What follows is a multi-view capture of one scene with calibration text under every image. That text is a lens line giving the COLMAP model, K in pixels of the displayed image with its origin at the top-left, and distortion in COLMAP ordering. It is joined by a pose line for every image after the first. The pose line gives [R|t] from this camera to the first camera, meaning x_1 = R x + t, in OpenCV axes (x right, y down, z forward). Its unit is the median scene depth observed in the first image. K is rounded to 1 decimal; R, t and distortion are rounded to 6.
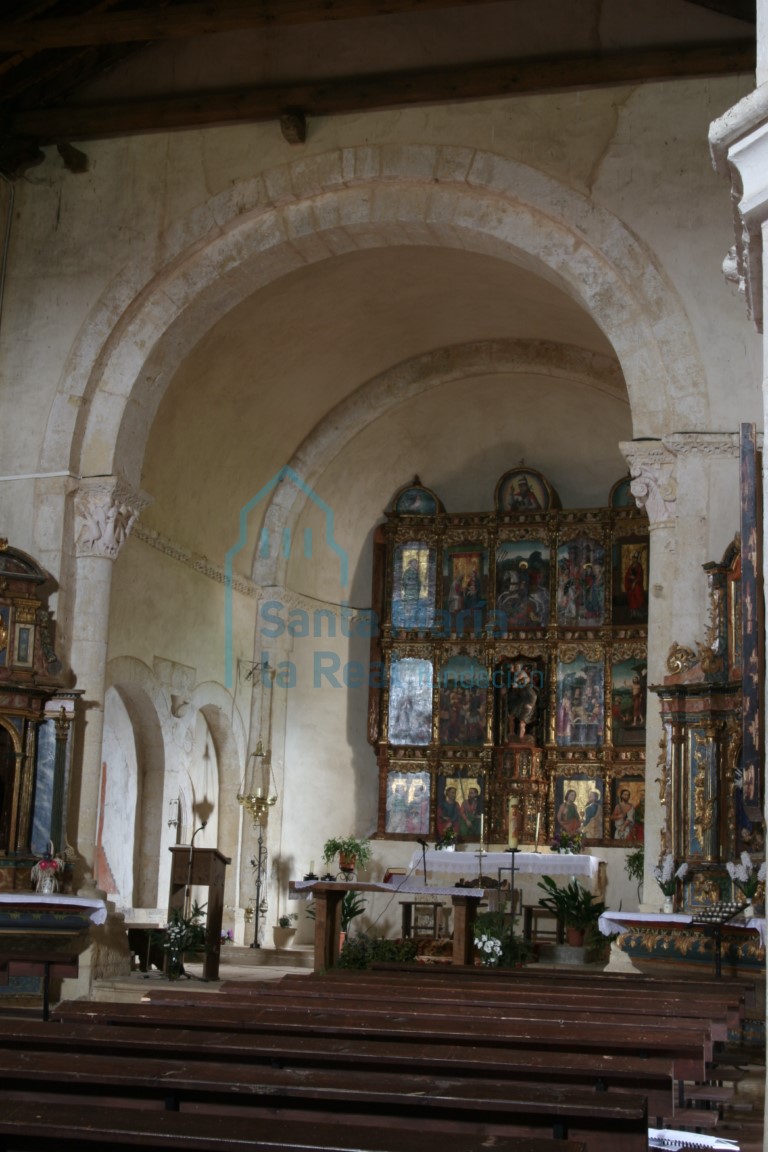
lens RADIAL K [[1633.0, 0, 384.0], [0, 1633.0, 576.0], [0, 0, 1]] dist [0.034211, 0.080869]
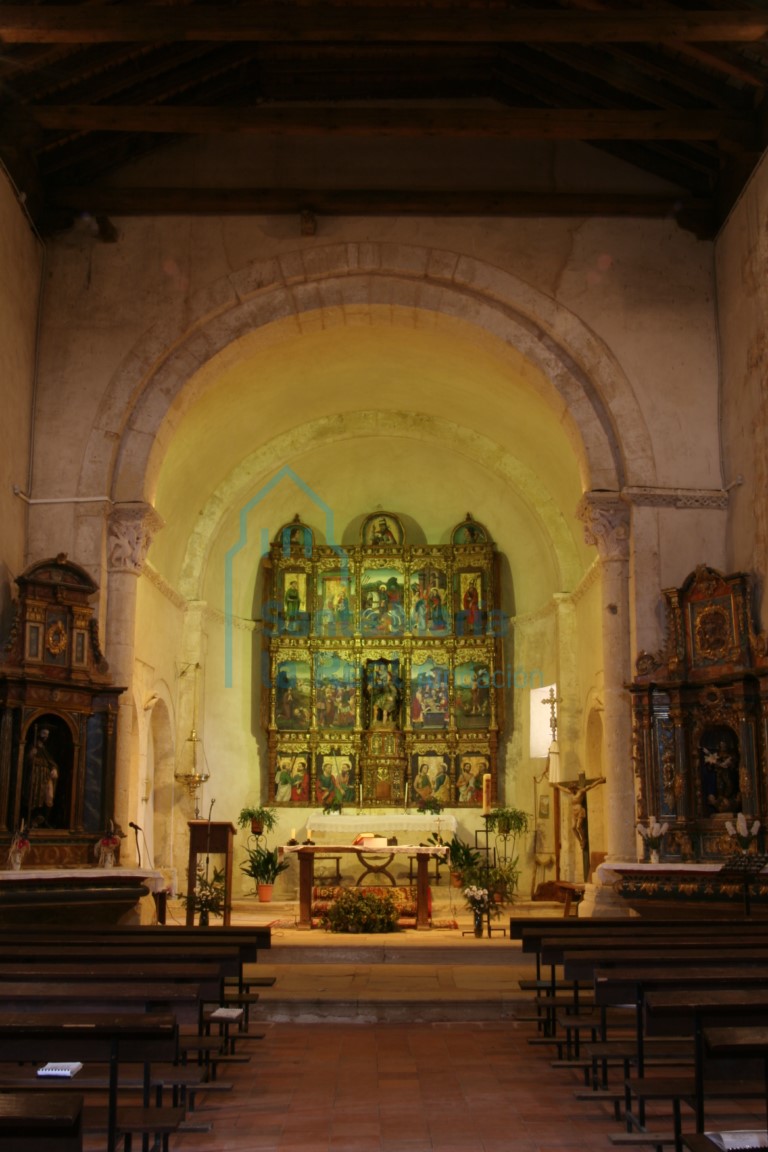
lens RADIAL K [[1206.0, 0, 384.0], [0, 1206.0, 576.0], [0, 0, 1]] dist [-0.021272, -0.011836]
pose [[0.958284, 0.024485, 0.284767, -0.198891], [-0.019067, 0.999581, -0.021783, 0.005121], [-0.285181, 0.015444, 0.958349, 0.107746]]
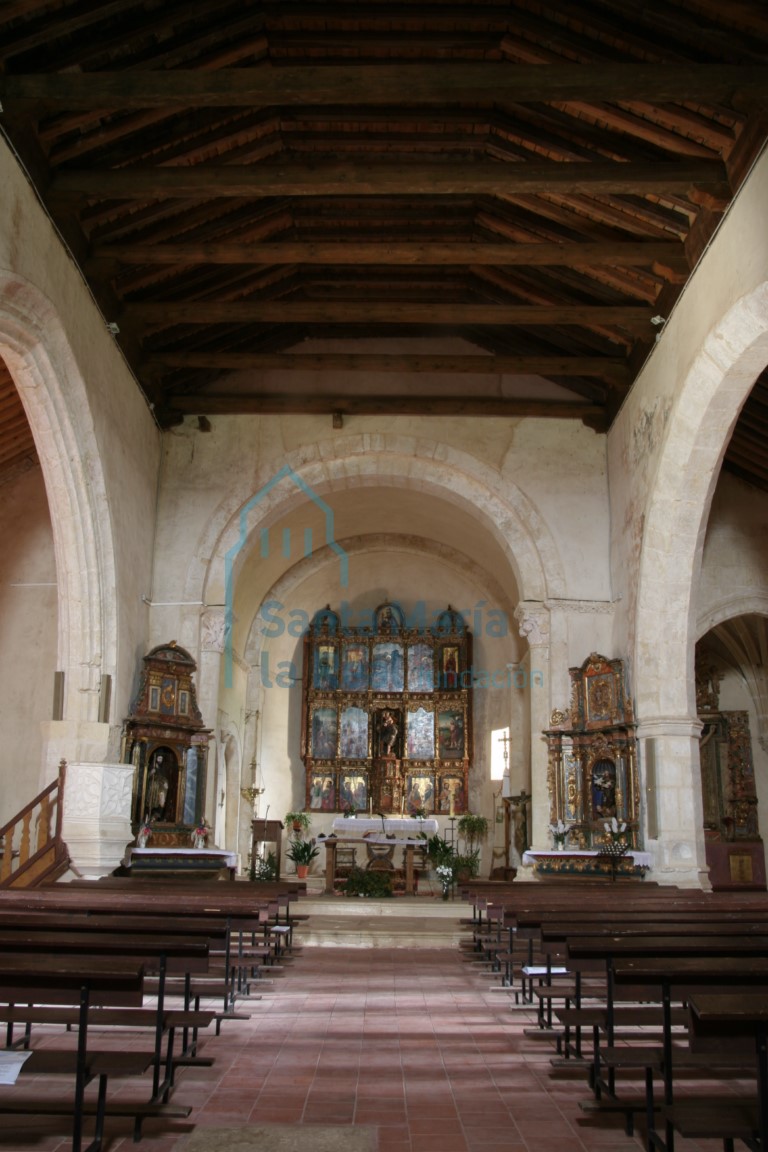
lens RADIAL K [[972.4, 0, 384.0], [0, 972.4, 576.0], [0, 0, 1]] dist [-0.068206, 0.000553]
pose [[0.962681, 0.049416, 0.266090, -0.228090], [-0.029933, 0.996598, -0.076789, -0.014649], [-0.268980, 0.065958, 0.960885, -0.035661]]
